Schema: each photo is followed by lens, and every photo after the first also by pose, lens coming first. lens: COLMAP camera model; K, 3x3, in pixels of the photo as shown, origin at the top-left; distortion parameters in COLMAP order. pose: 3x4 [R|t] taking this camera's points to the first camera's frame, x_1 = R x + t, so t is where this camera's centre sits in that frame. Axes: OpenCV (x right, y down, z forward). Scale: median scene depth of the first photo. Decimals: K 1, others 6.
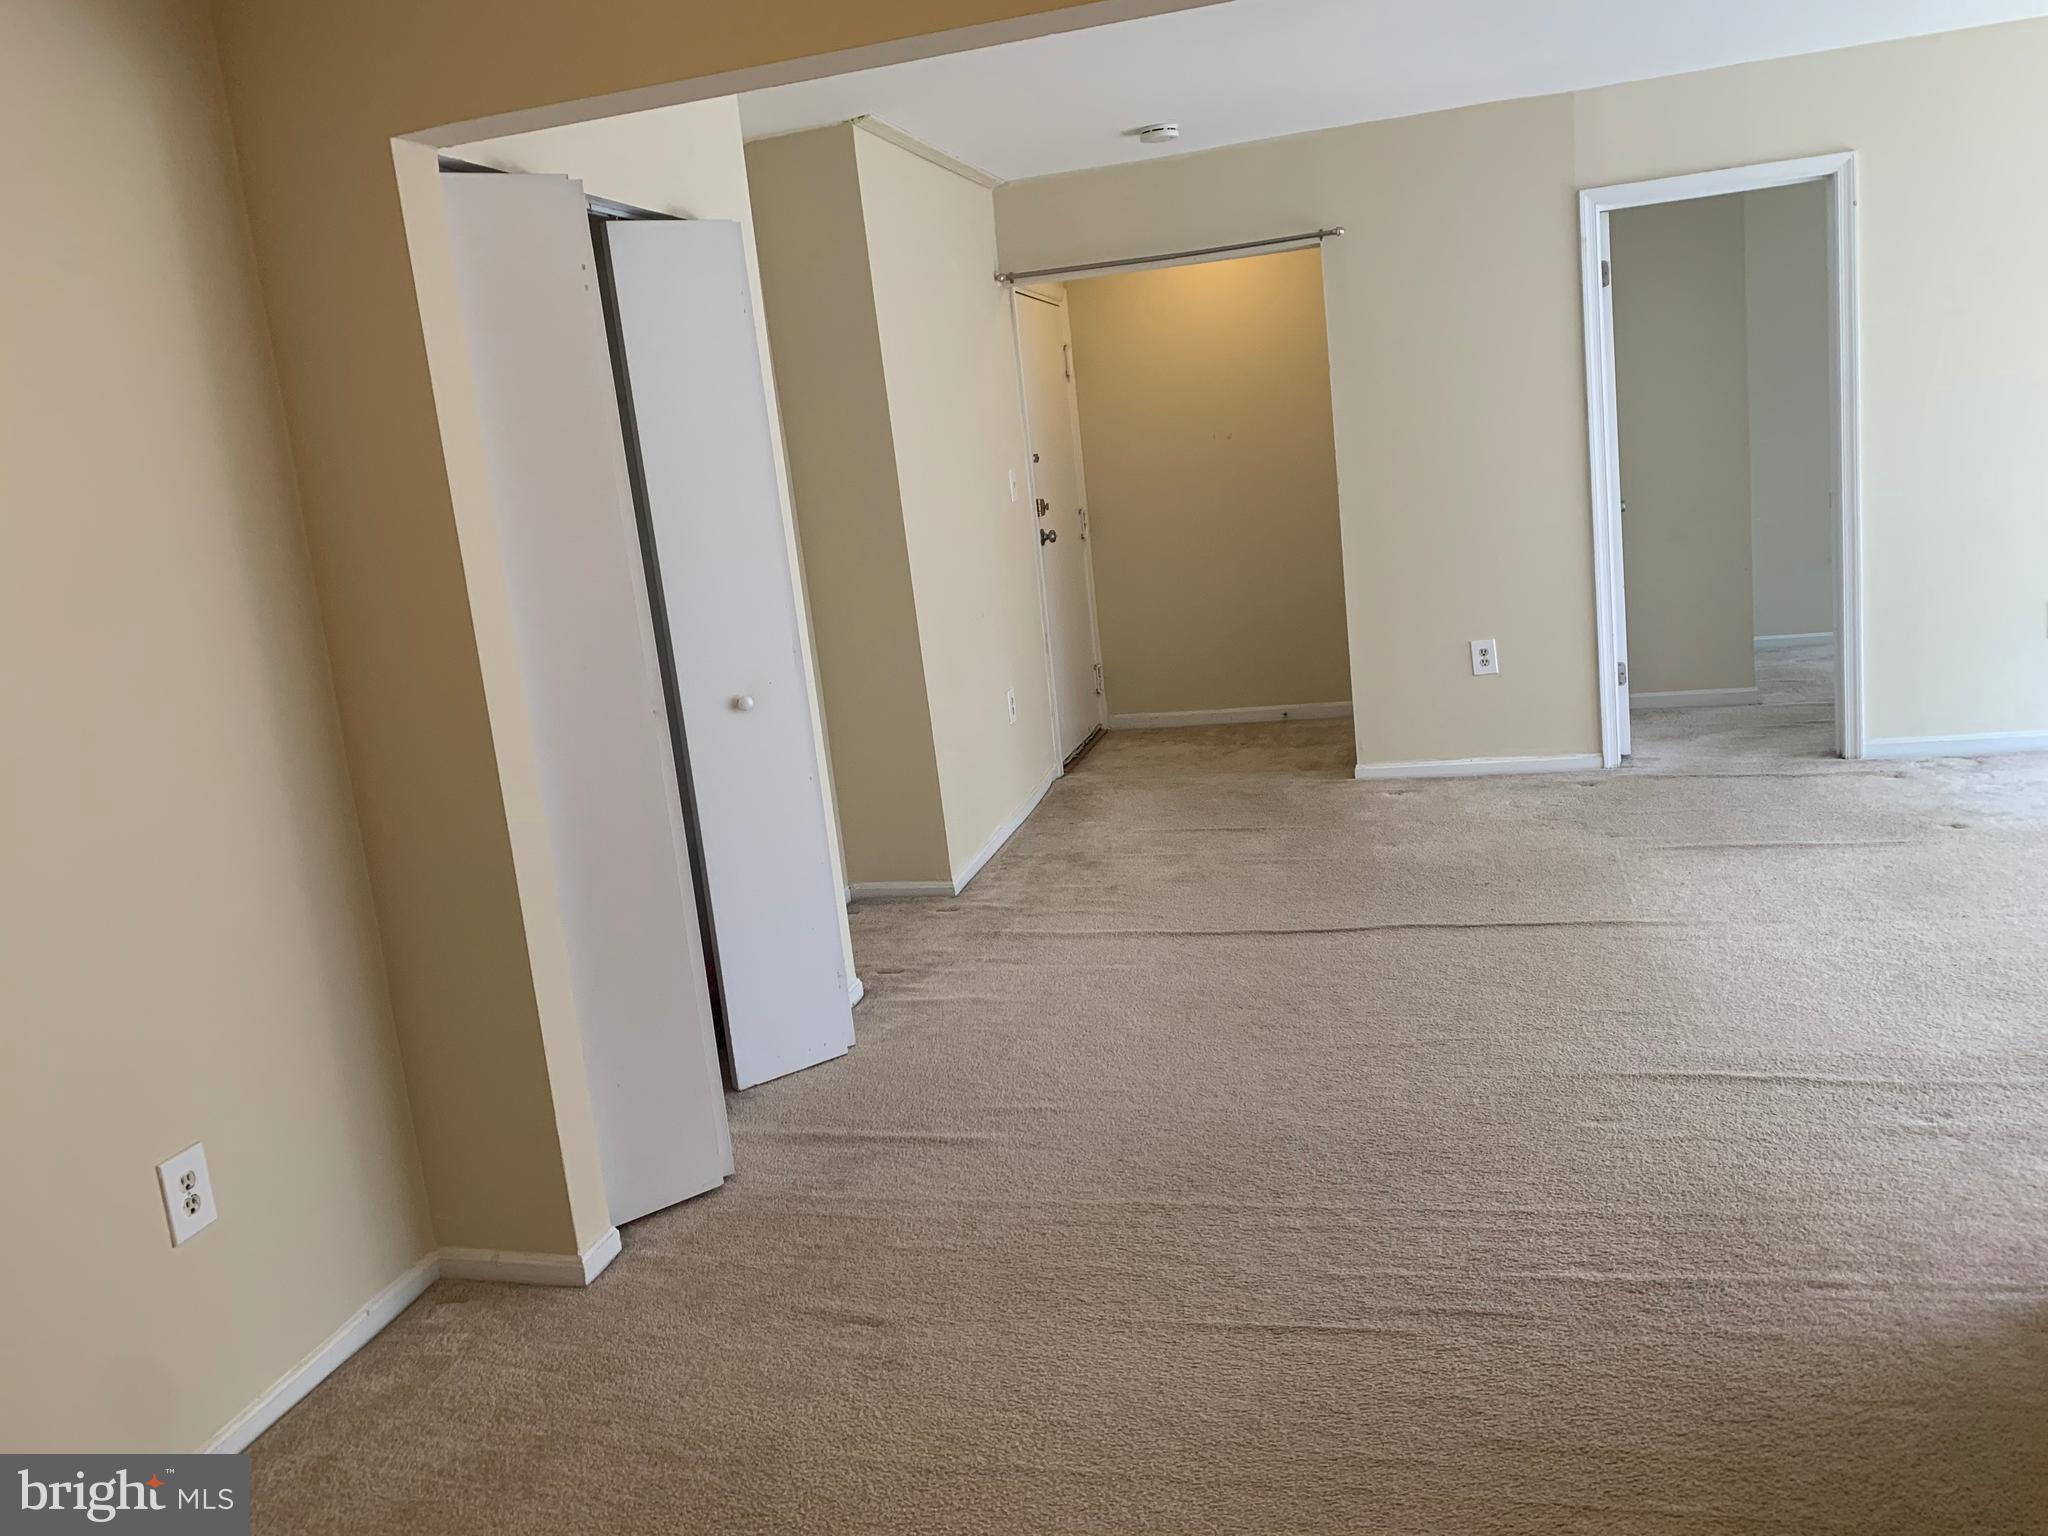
lens RADIAL K [[1556.4, 0, 1005.2], [0, 1556.4, 747.4], [0, 0, 1]] dist [0.036403, -0.043926]
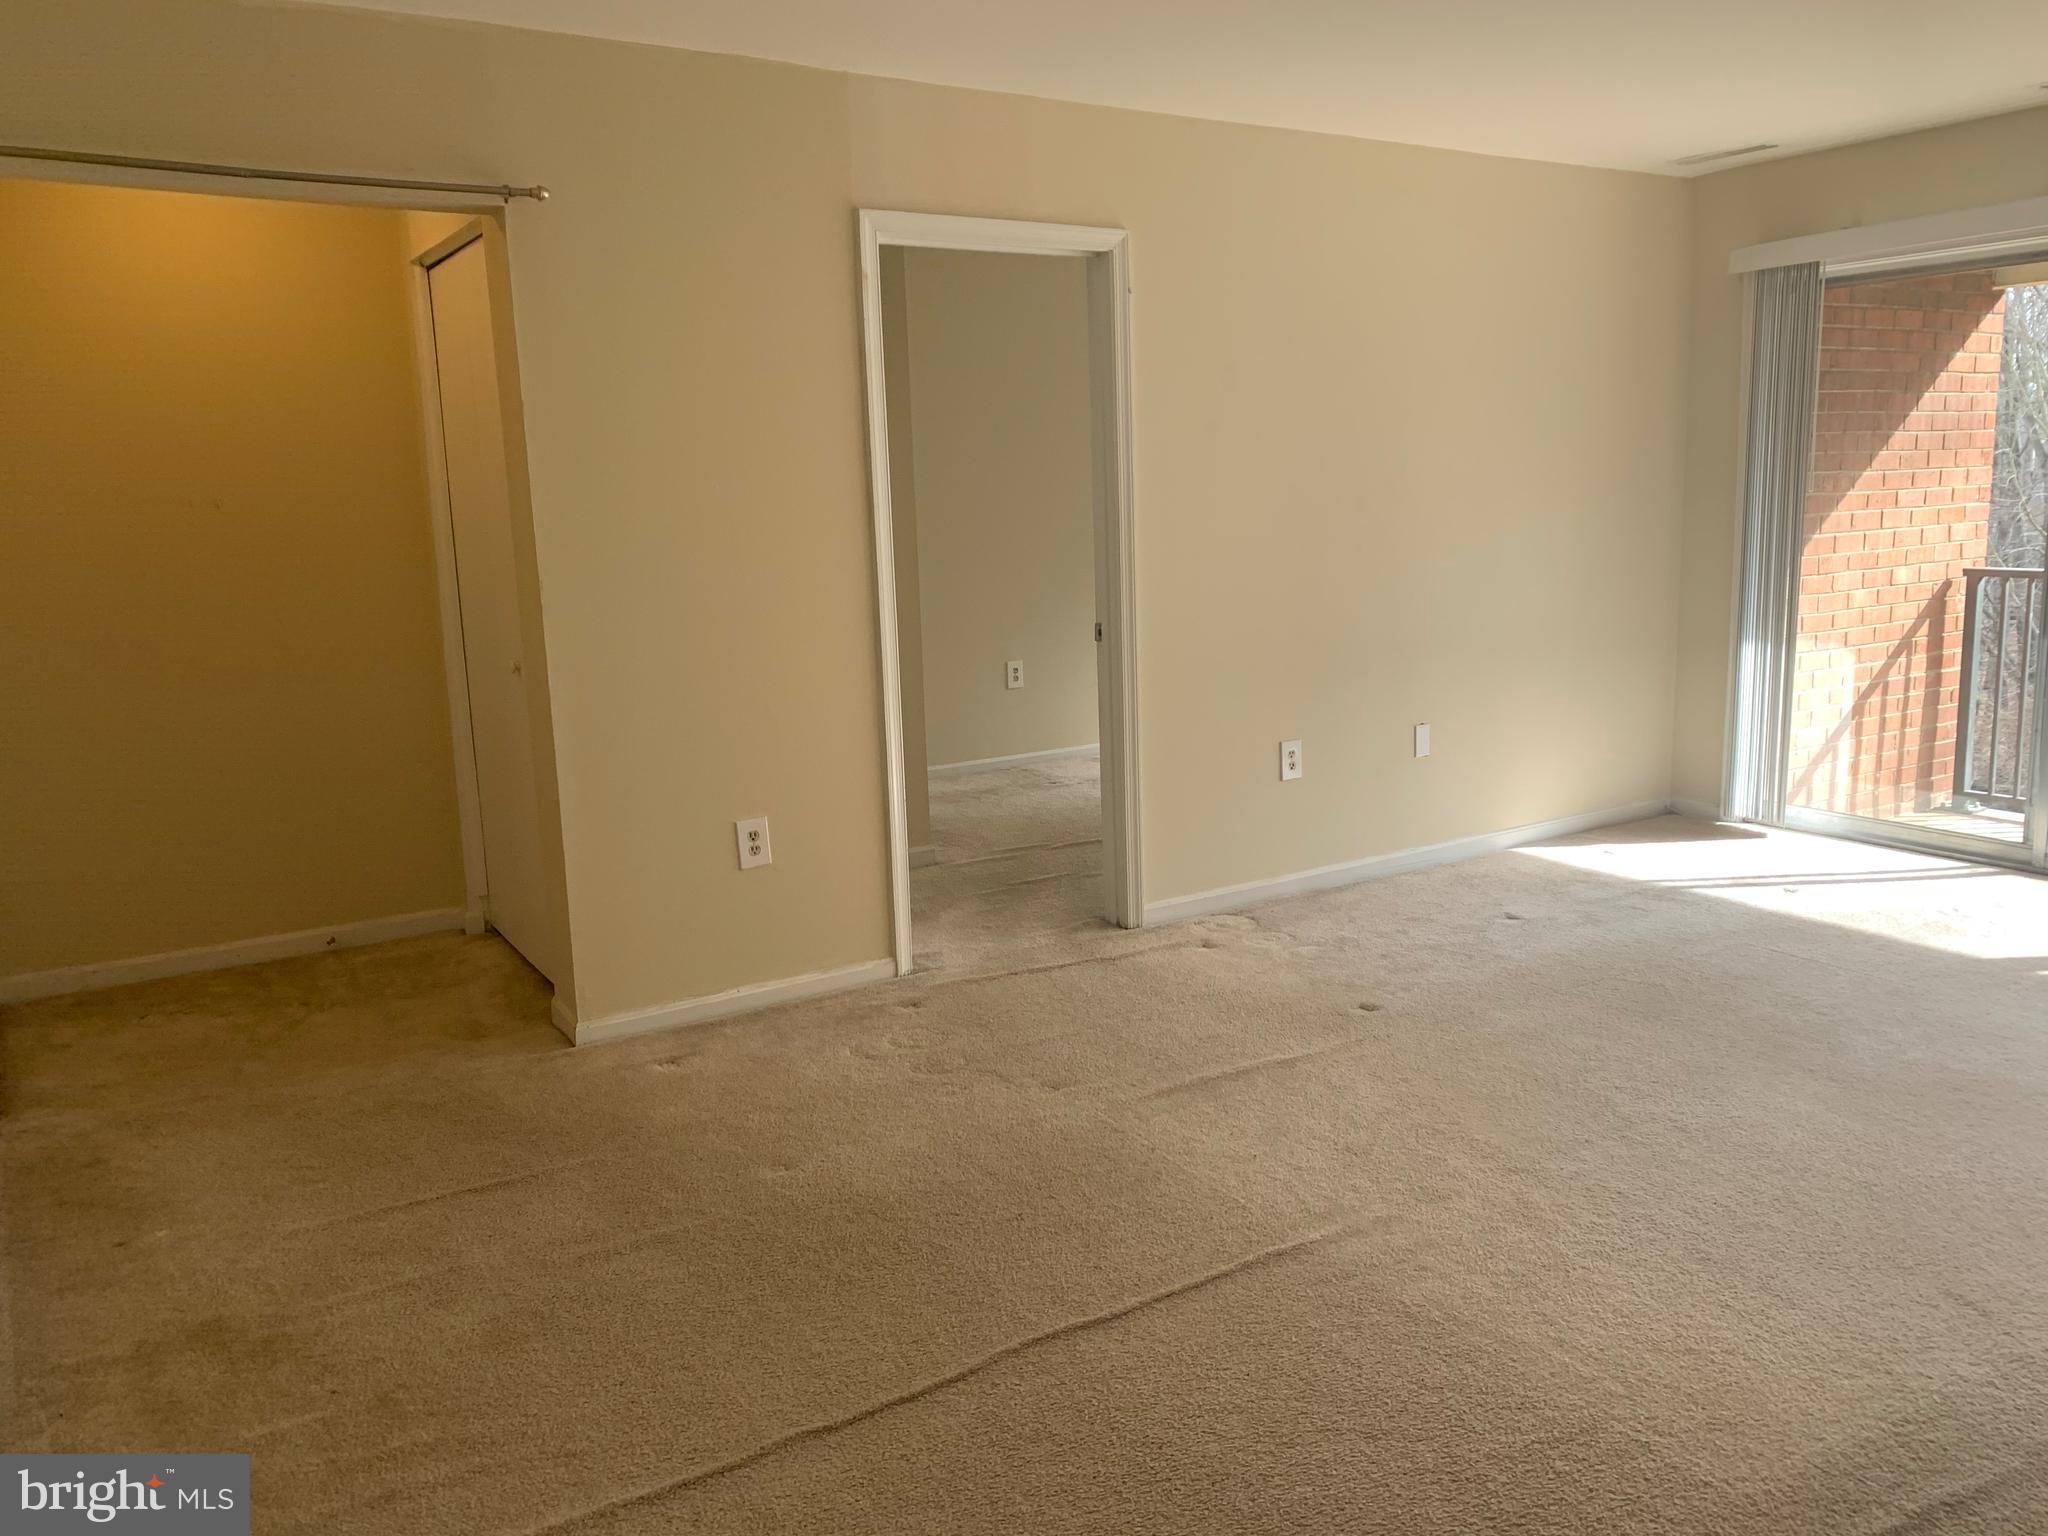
lens RADIAL K [[1556.4, 0, 1028.9], [0, 1556.4, 755.5], [0, 0, 1]] dist [0.036403, -0.043926]
pose [[0.673466, -0.042059, 0.738021, -0.183578], [0.091635, 0.995429, -0.026892, -0.097764], [-0.733517, 0.085739, 0.674242, 0.635328]]
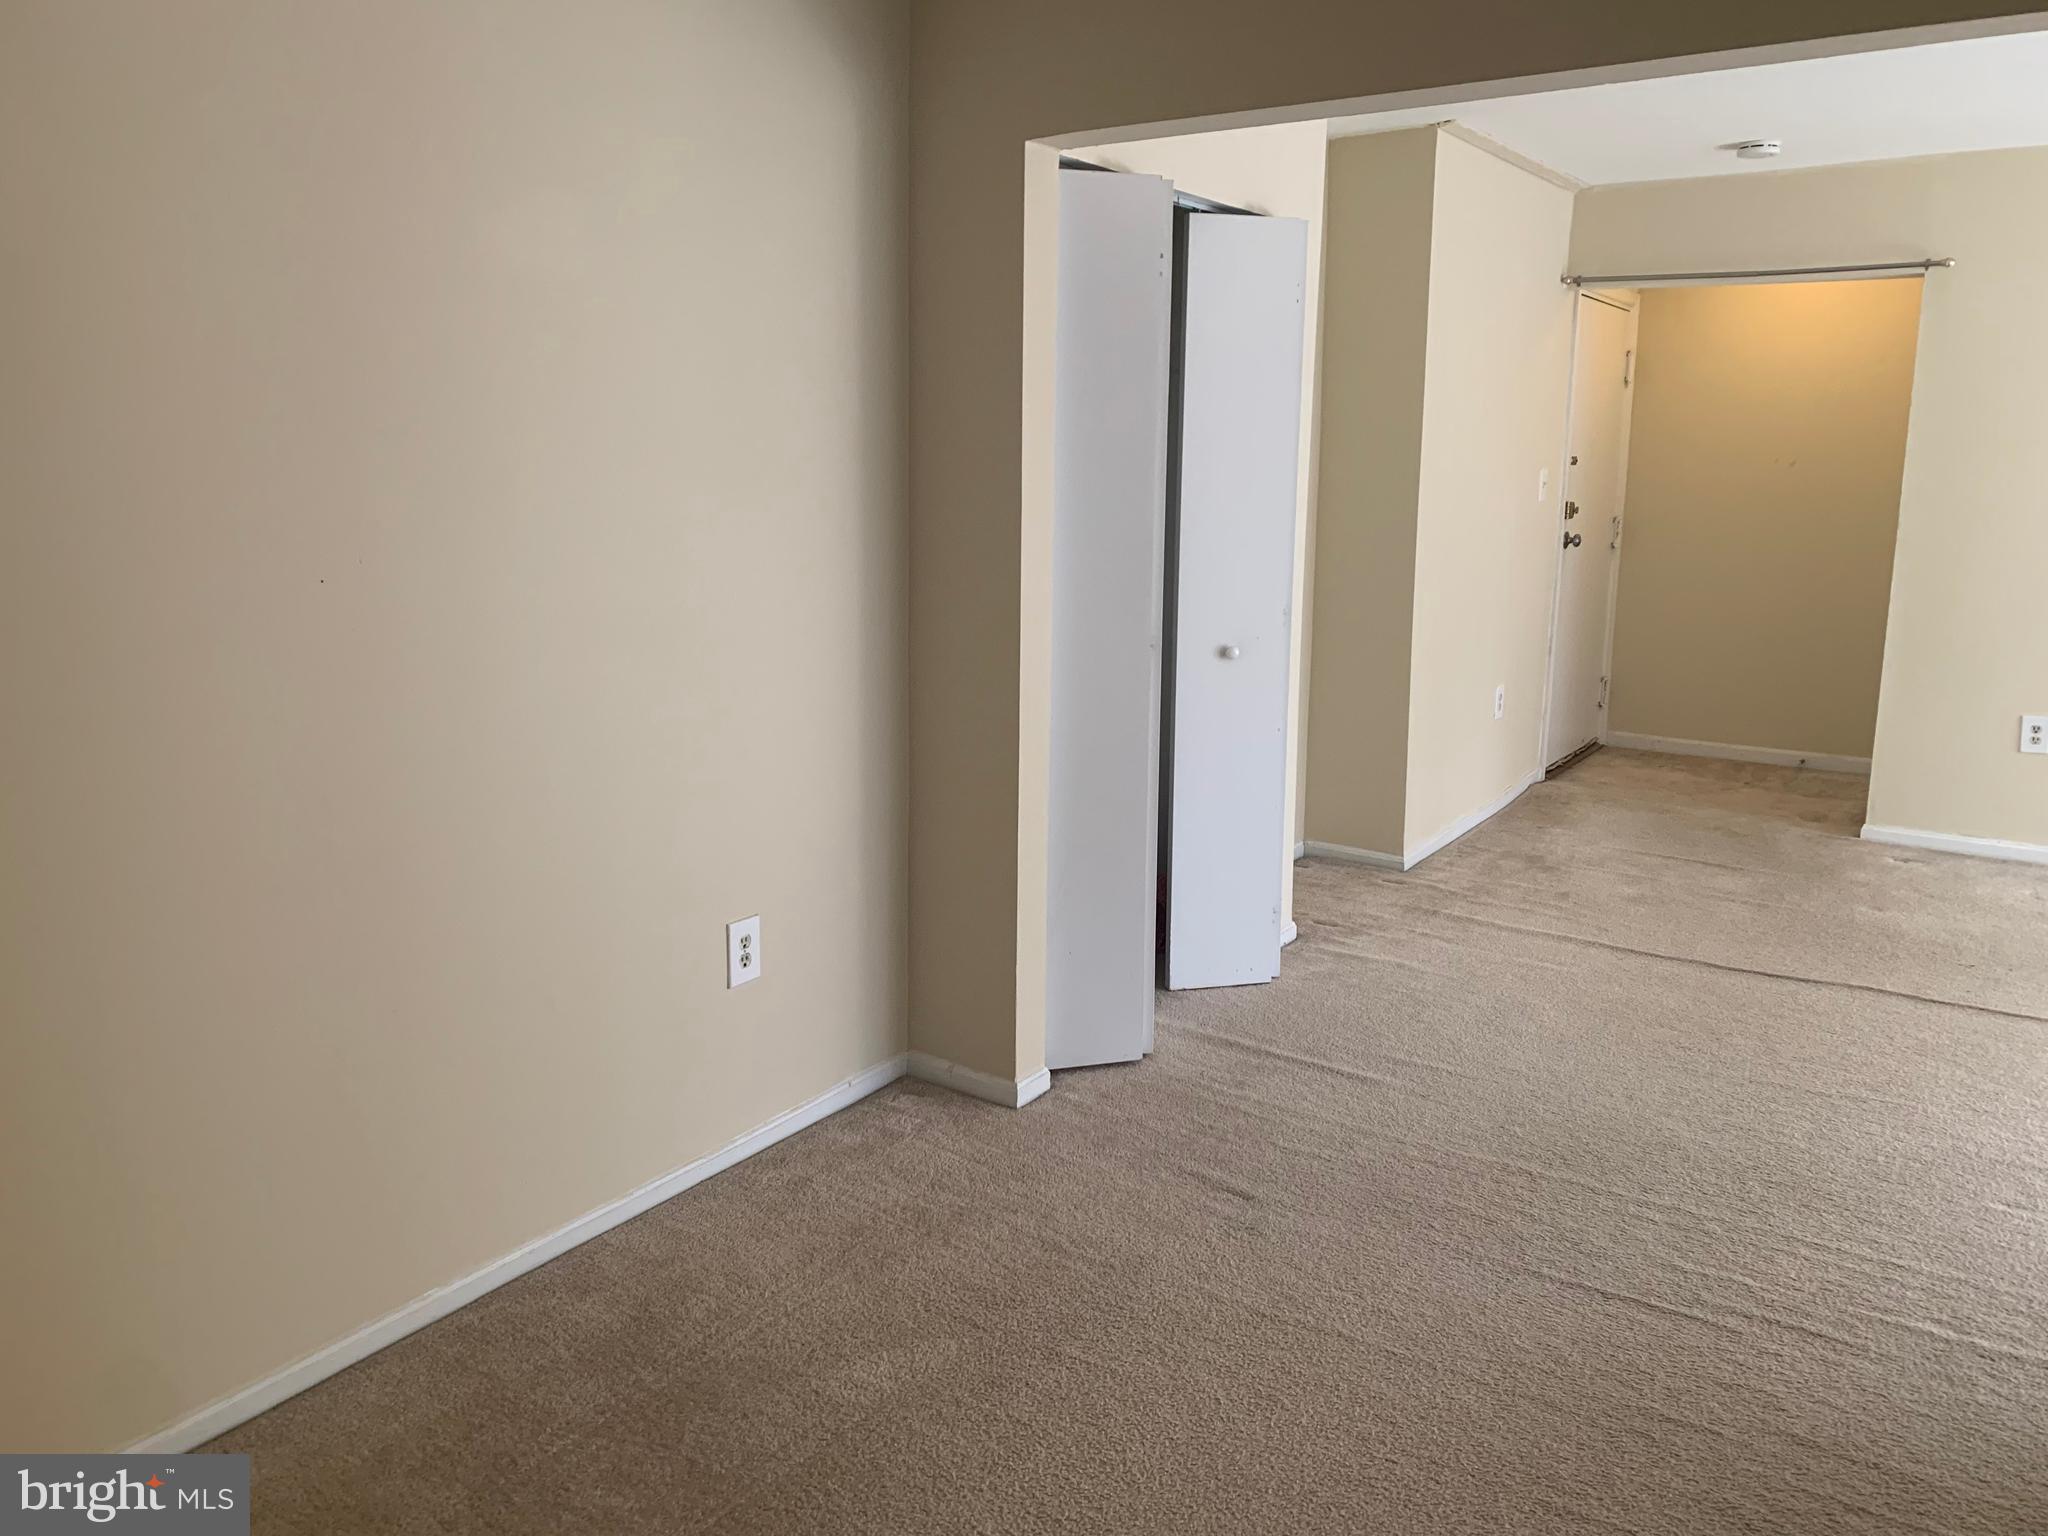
lens RADIAL K [[1556.4, 0, 1018.9], [0, 1556.4, 751.4], [0, 0, 1]] dist [0.036403, -0.043926]
pose [[0.937955, 0.175807, -0.298885, 0.030901], [-0.168455, 0.984420, 0.050404, 0.009793], [0.303090, 0.003072, 0.952957, -0.099670]]
